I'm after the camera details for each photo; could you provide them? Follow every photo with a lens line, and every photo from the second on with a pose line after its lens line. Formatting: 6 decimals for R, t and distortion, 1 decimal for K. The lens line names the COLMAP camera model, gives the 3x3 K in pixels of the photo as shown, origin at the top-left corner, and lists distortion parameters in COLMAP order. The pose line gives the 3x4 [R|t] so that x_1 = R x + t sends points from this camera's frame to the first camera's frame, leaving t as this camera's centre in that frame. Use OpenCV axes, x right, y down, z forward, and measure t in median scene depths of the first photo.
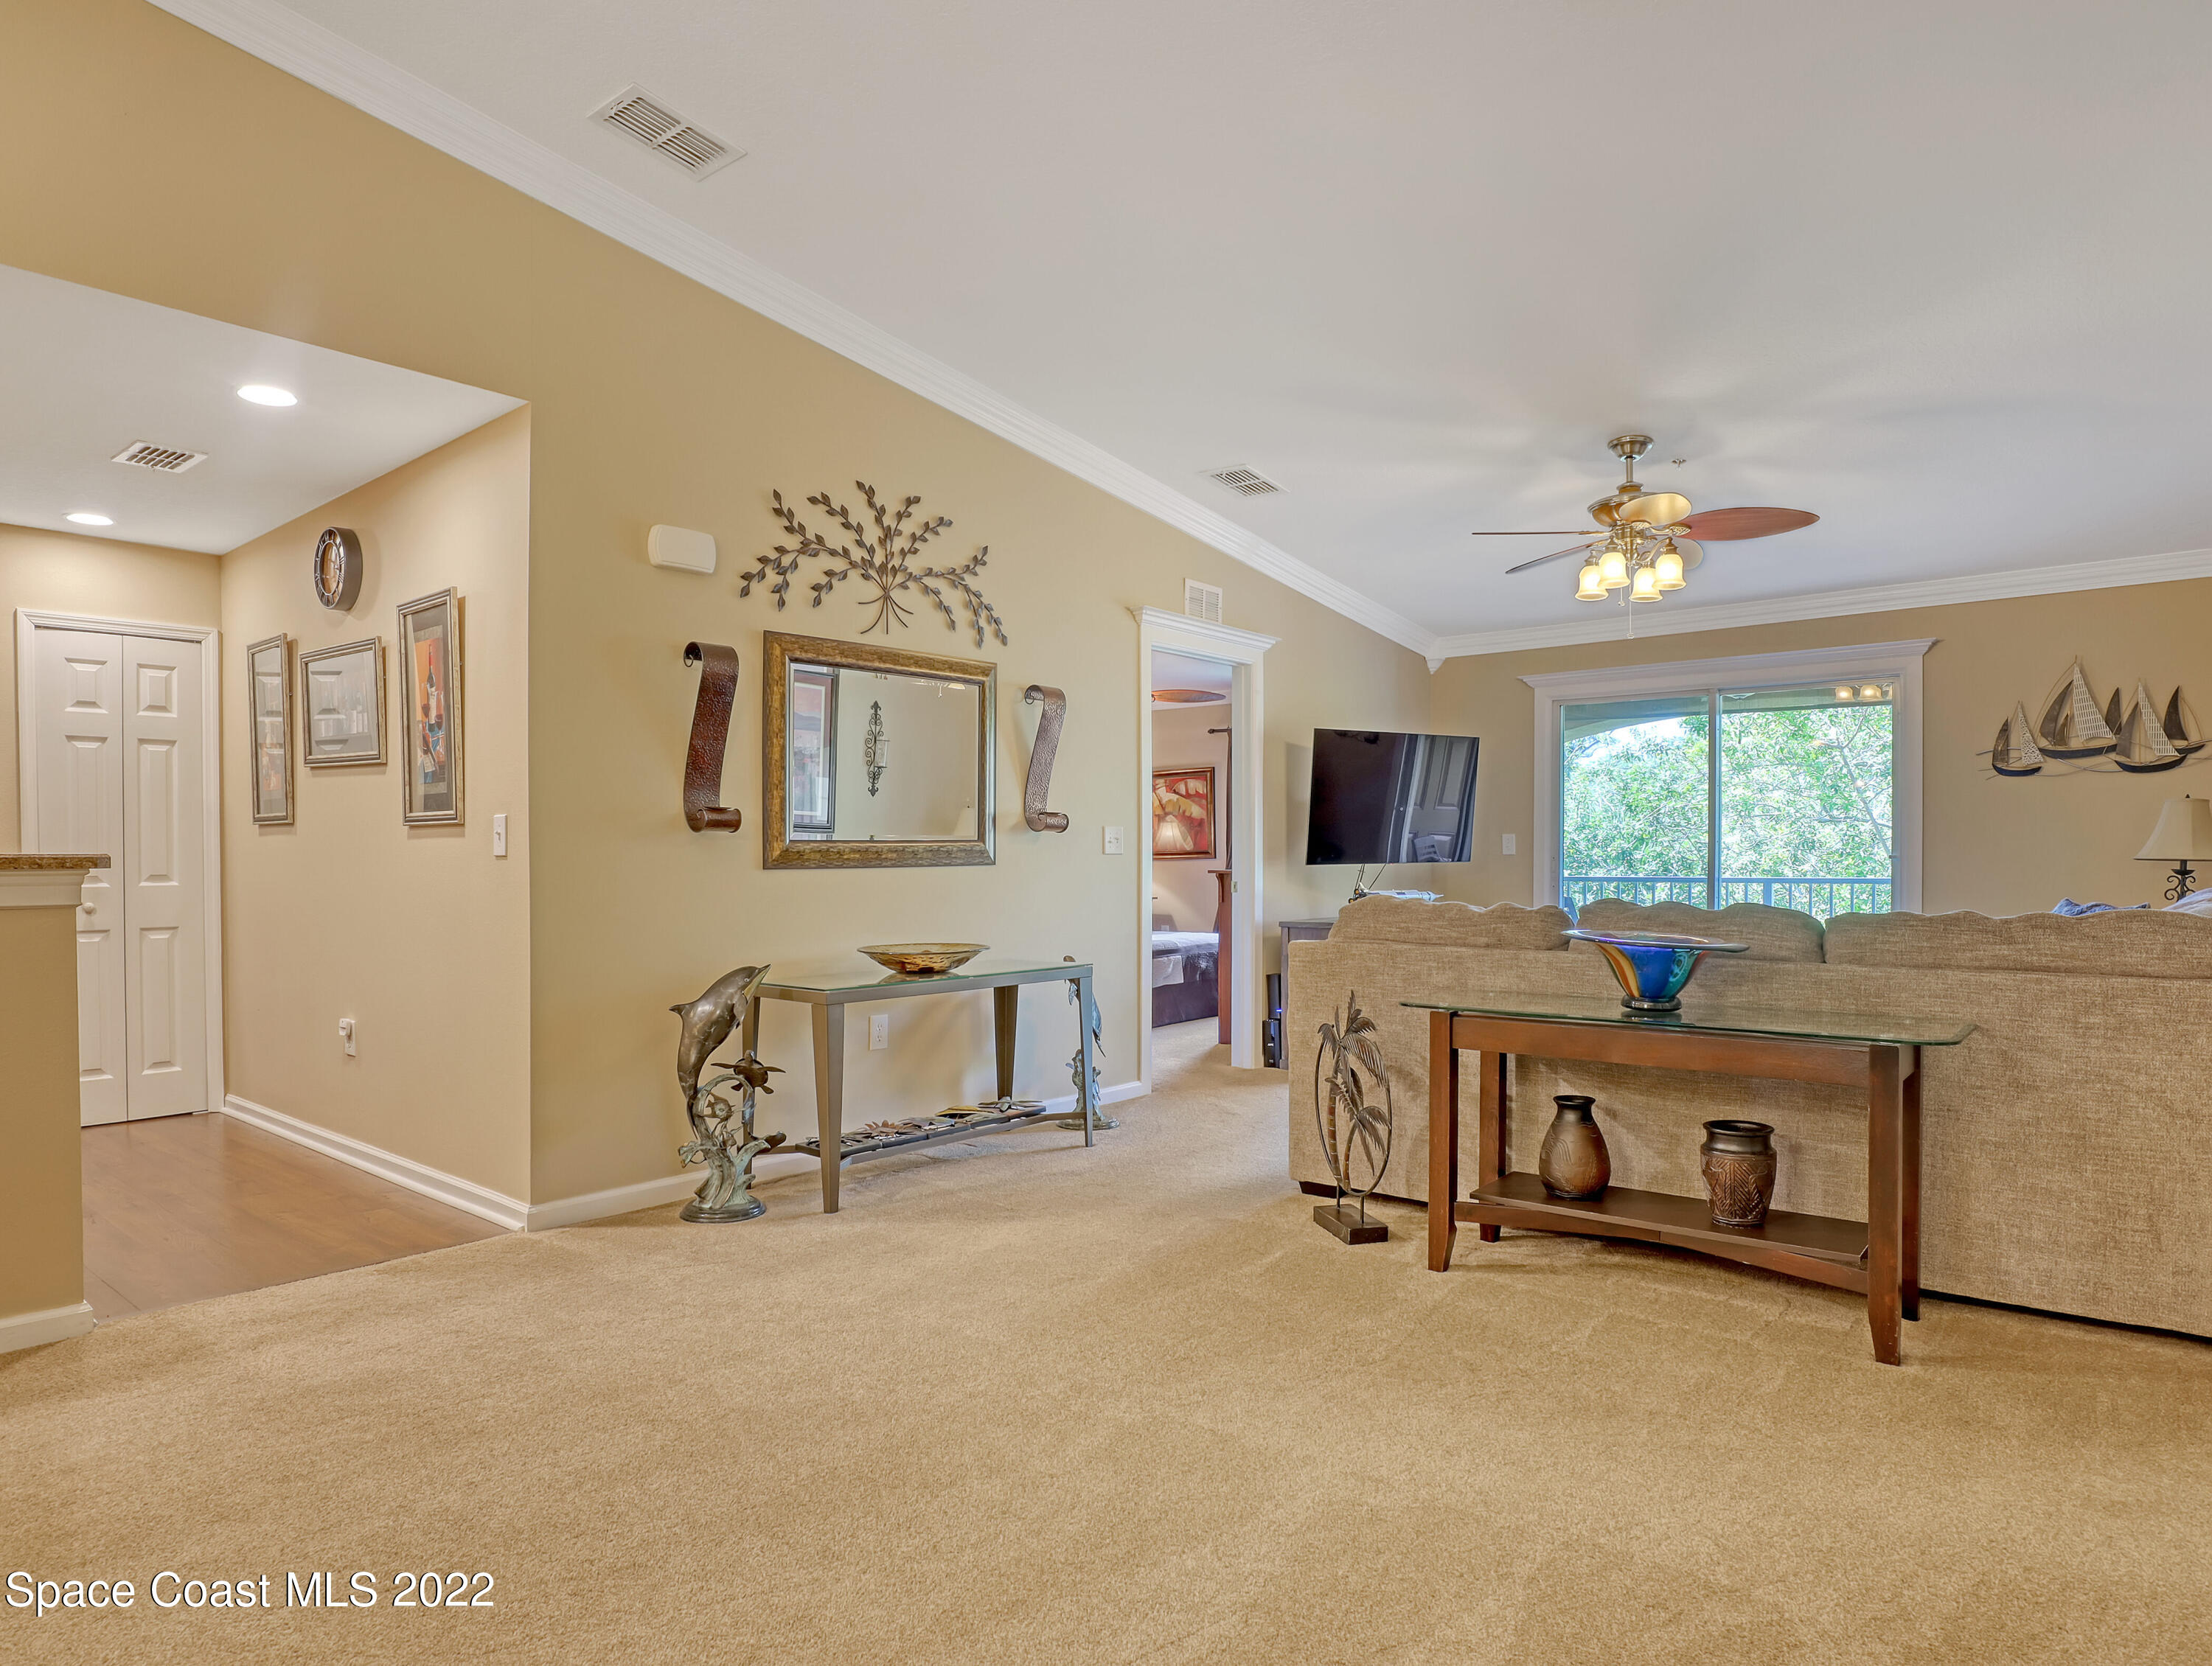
lens RADIAL K [[1300.7, 0, 1117.4], [0, 1300.7, 868.9], [0, 0, 1]] dist [-0.043897, 0.003656]
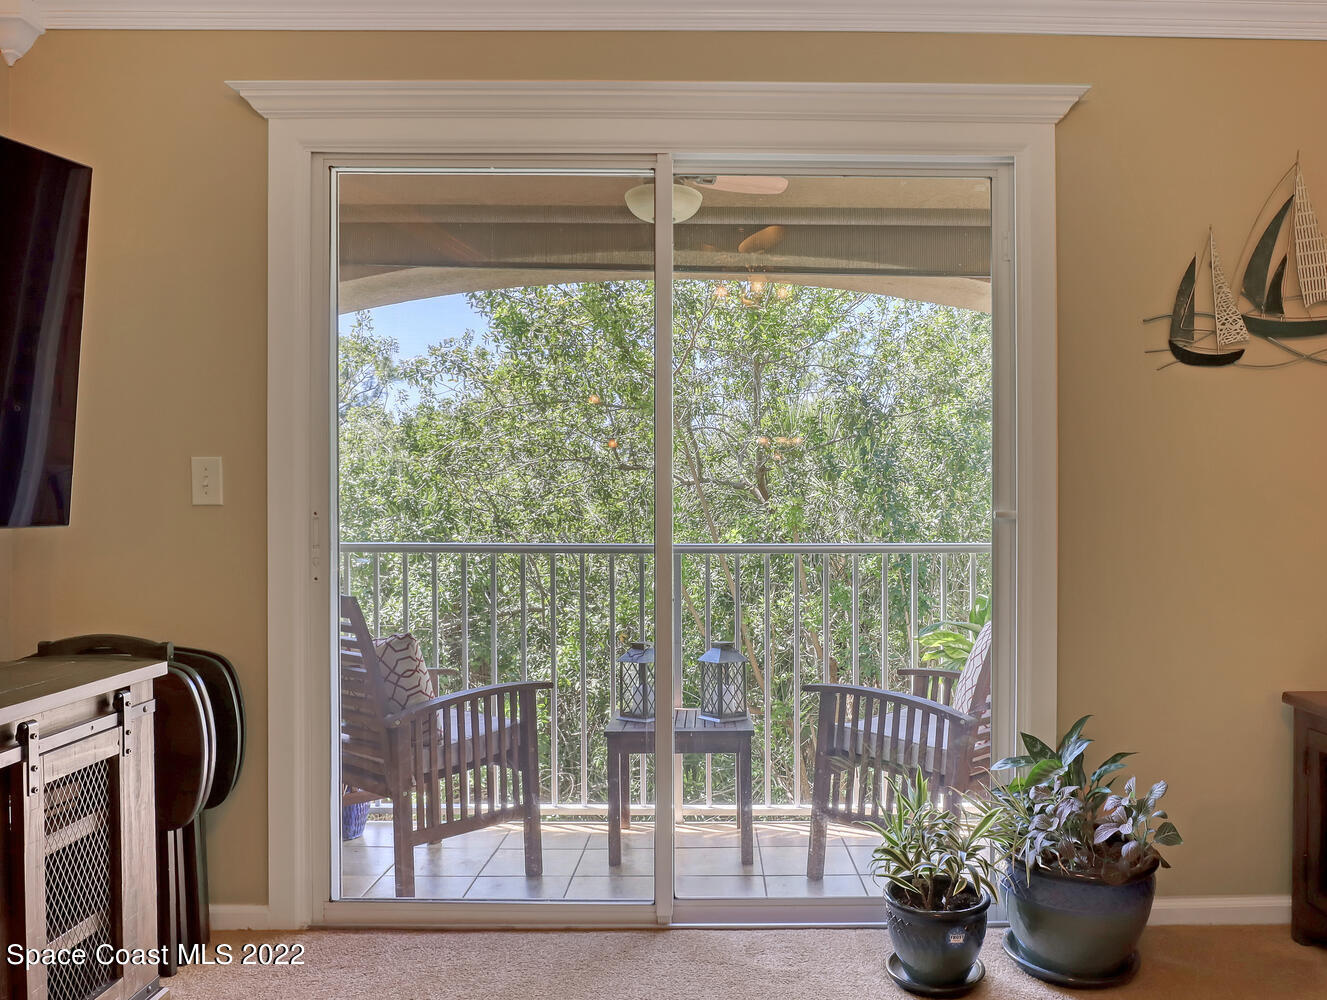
lens RADIAL K [[780.4, 0, 664.7], [0, 780.4, 502.2], [0, 0, 1]] dist [-0.043897, 0.003656]
pose [[0.744279, 0.005958, 0.667842, 0.317303], [-0.000361, 0.999964, -0.008518, -0.011851], [-0.667869, 0.006099, 0.744254, 0.911158]]
